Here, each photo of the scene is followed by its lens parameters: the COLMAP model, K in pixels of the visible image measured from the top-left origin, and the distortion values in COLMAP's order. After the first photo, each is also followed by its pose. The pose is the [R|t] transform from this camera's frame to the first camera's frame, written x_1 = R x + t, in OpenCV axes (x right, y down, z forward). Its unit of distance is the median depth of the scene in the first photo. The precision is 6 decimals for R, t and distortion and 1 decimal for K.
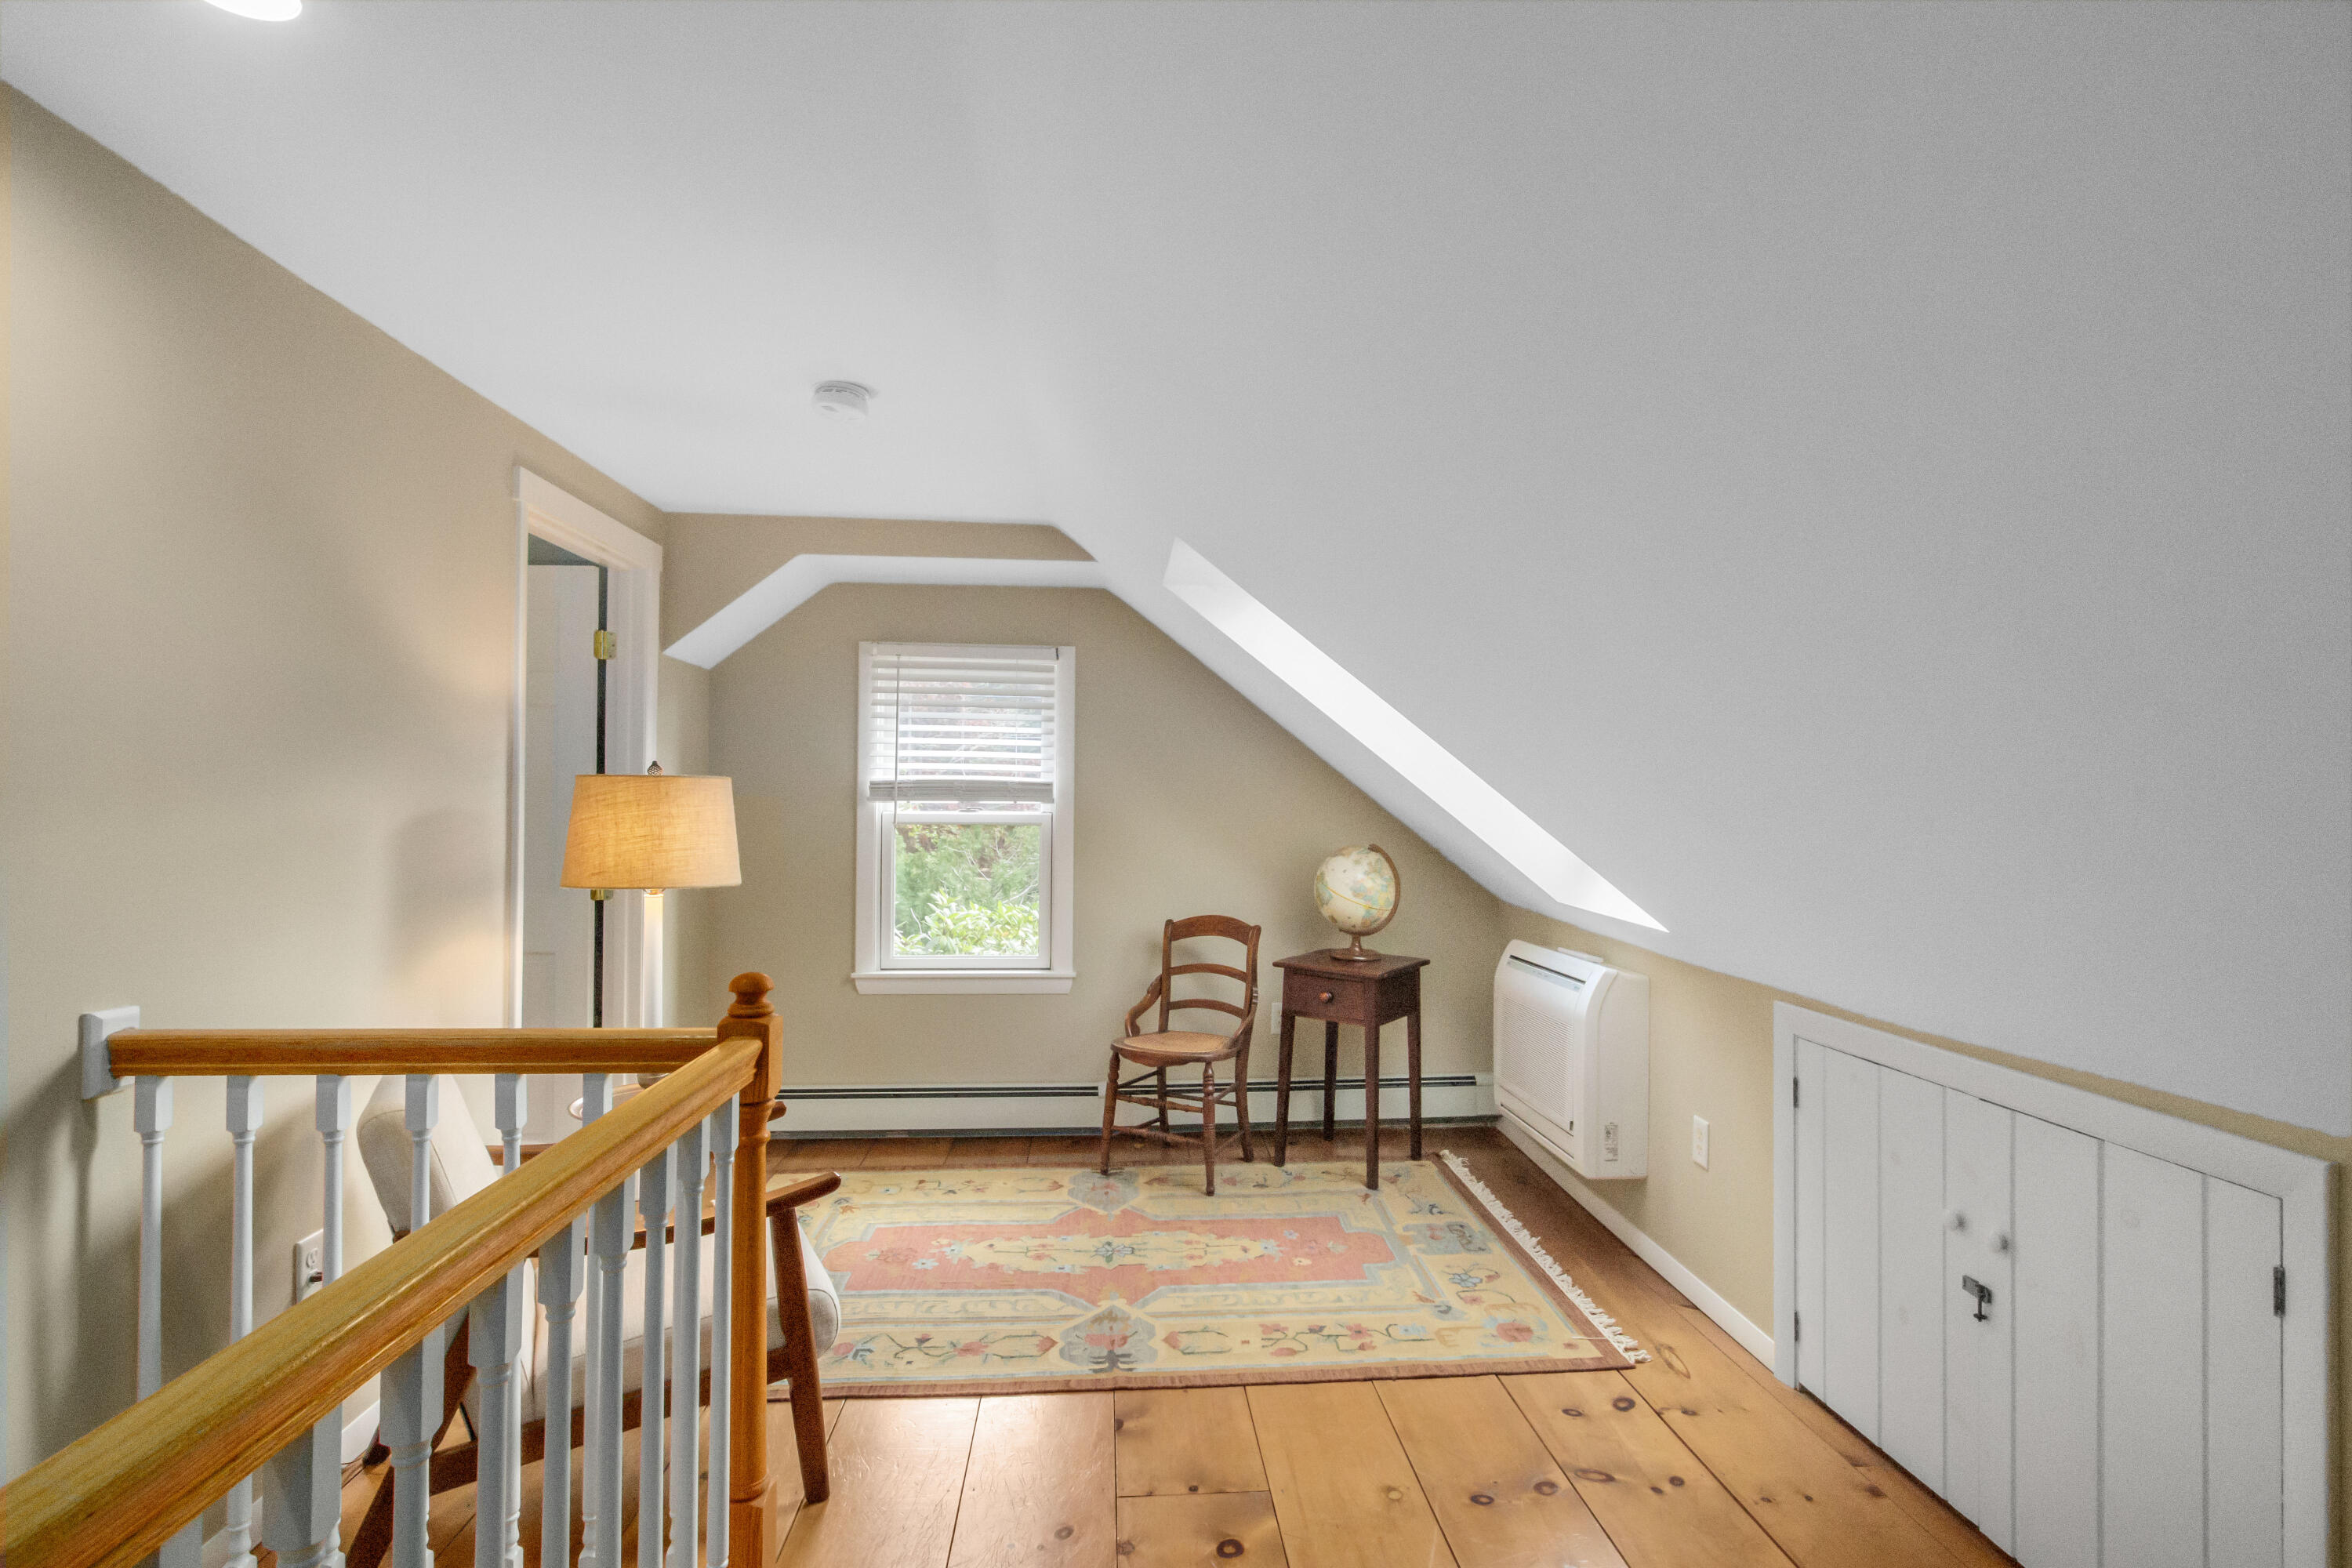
lens RADIAL K [[1179.8, 0, 1187.2], [0, 1179.8, 794.3], [0, 0, 1]] dist [-0.006758, 0.000290]
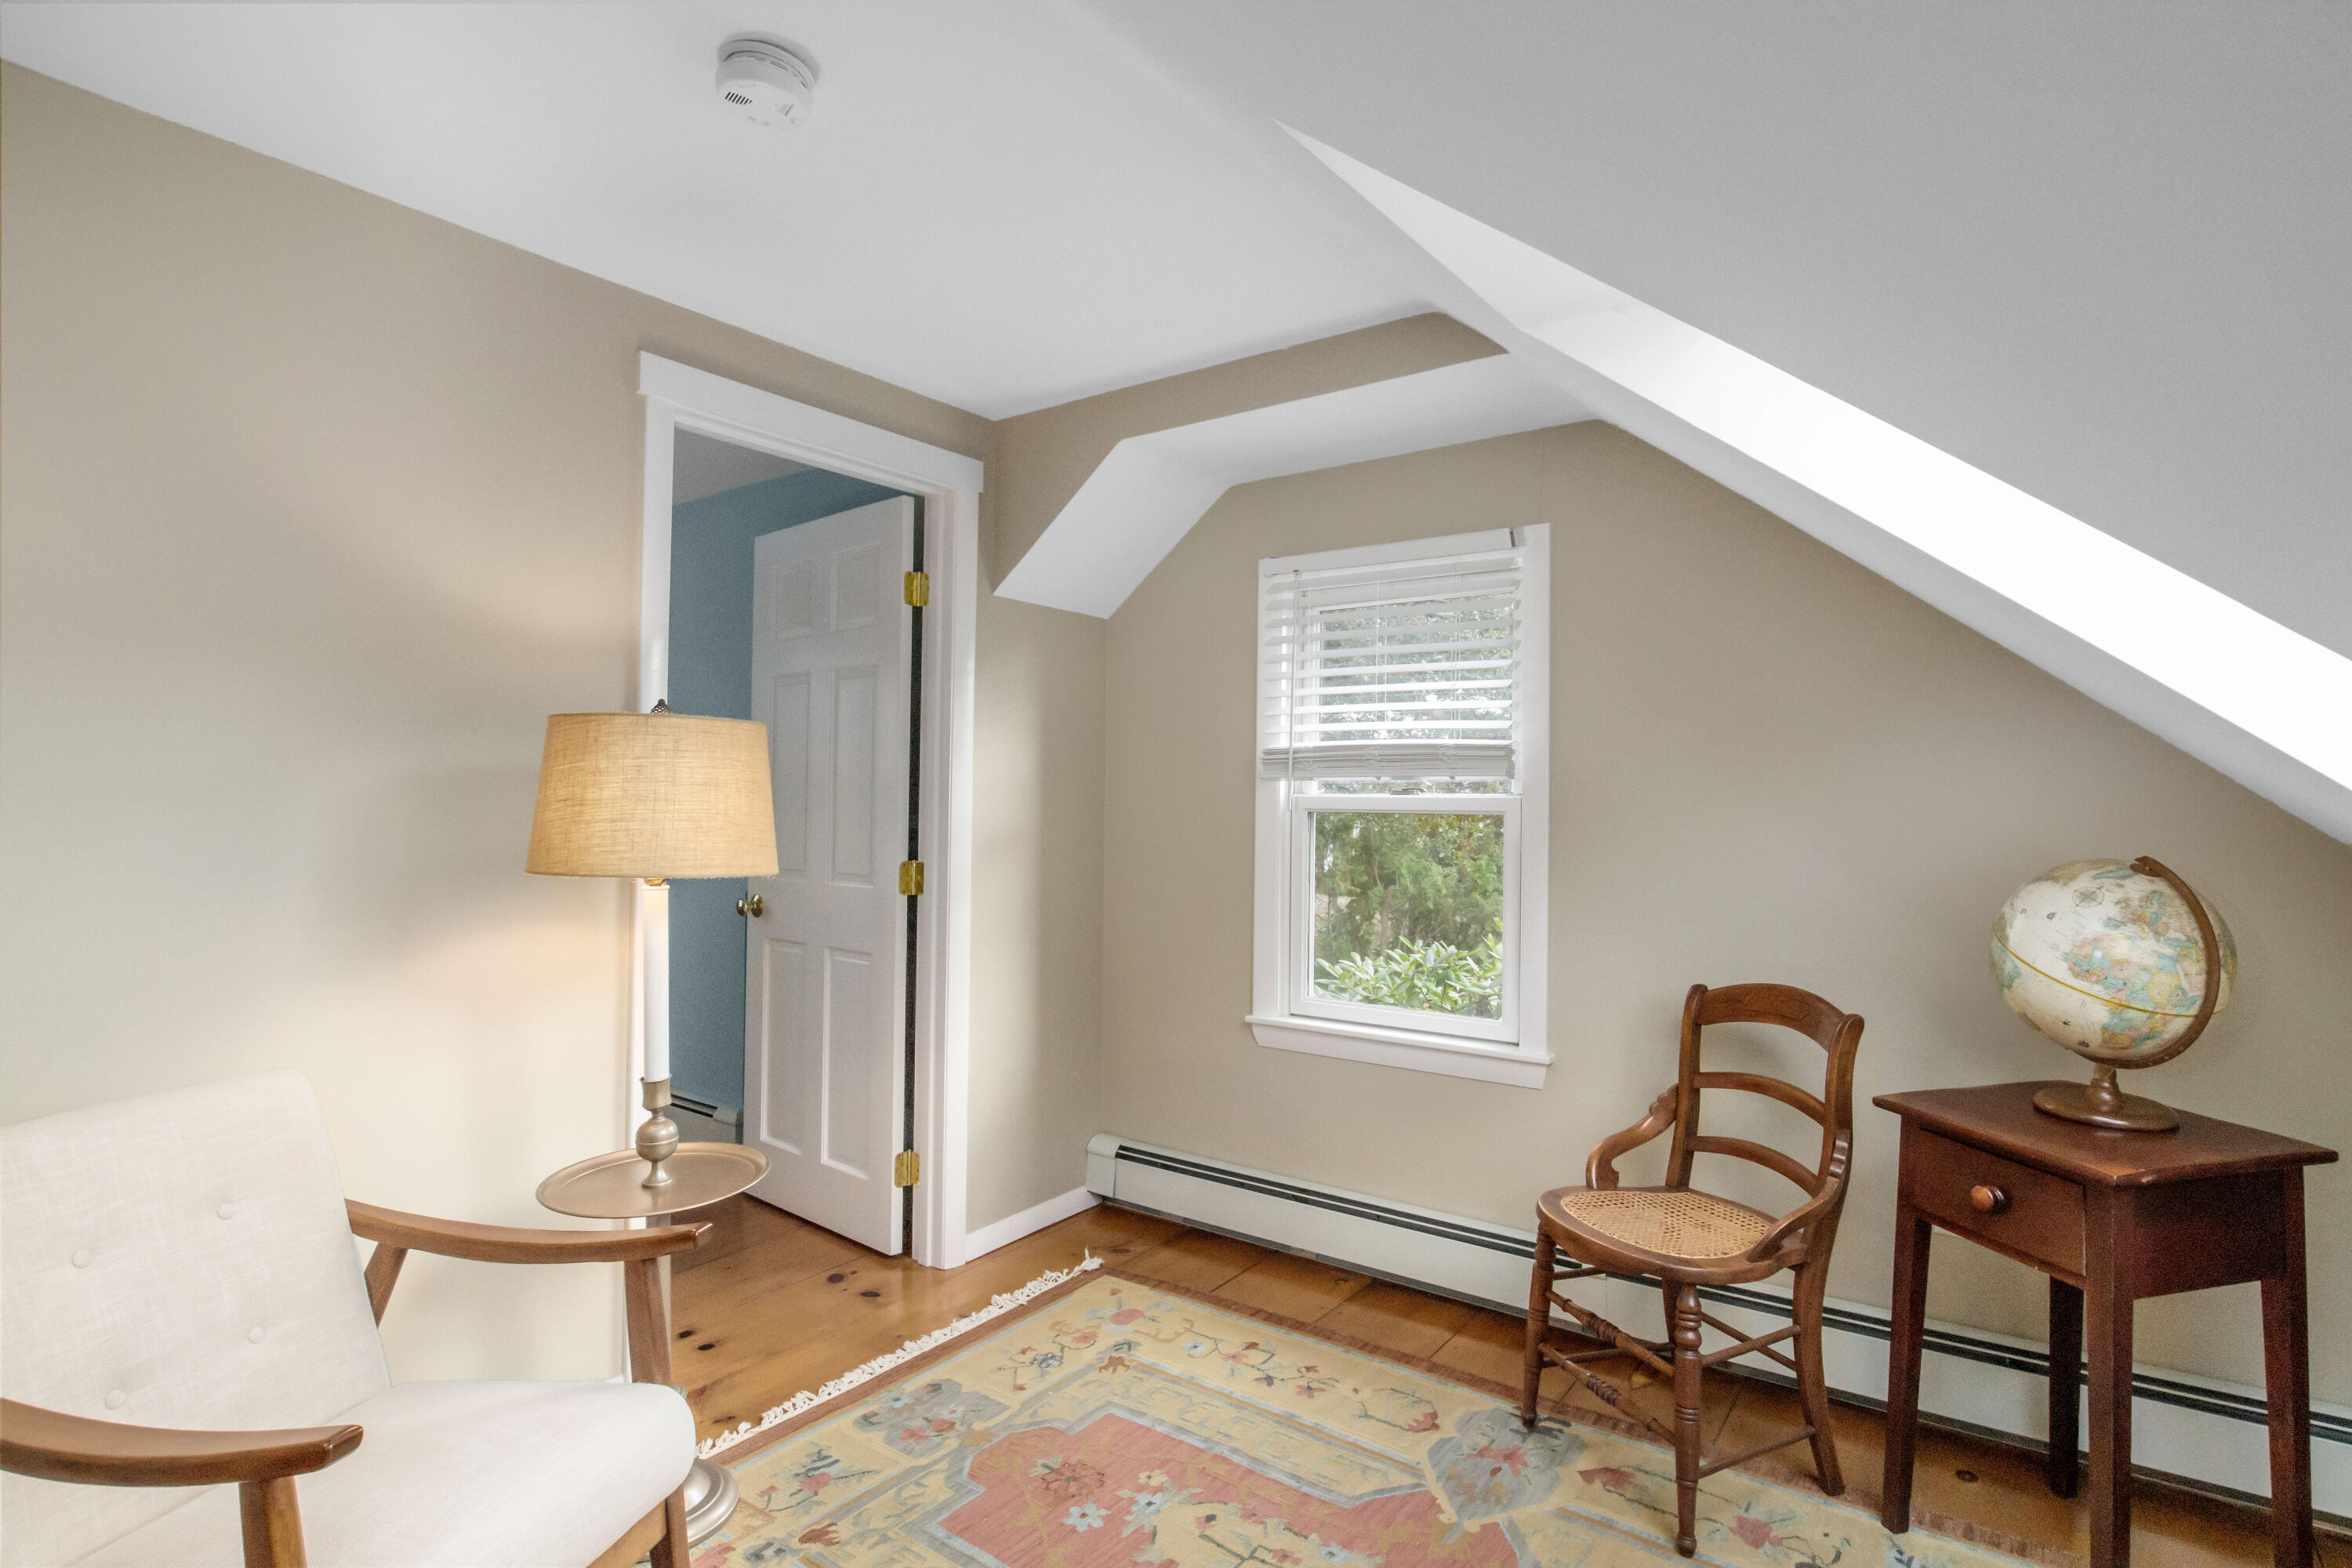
lens RADIAL K [[1179.8, 0, 1169.3], [0, 1179.8, 790.5], [0, 0, 1]] dist [-0.006758, 0.000290]
pose [[0.759713, -0.007617, -0.650214, 0.164942], [-0.001813, 0.999903, -0.013832, 0.024581], [0.650256, 0.011688, 0.759625, 0.443886]]
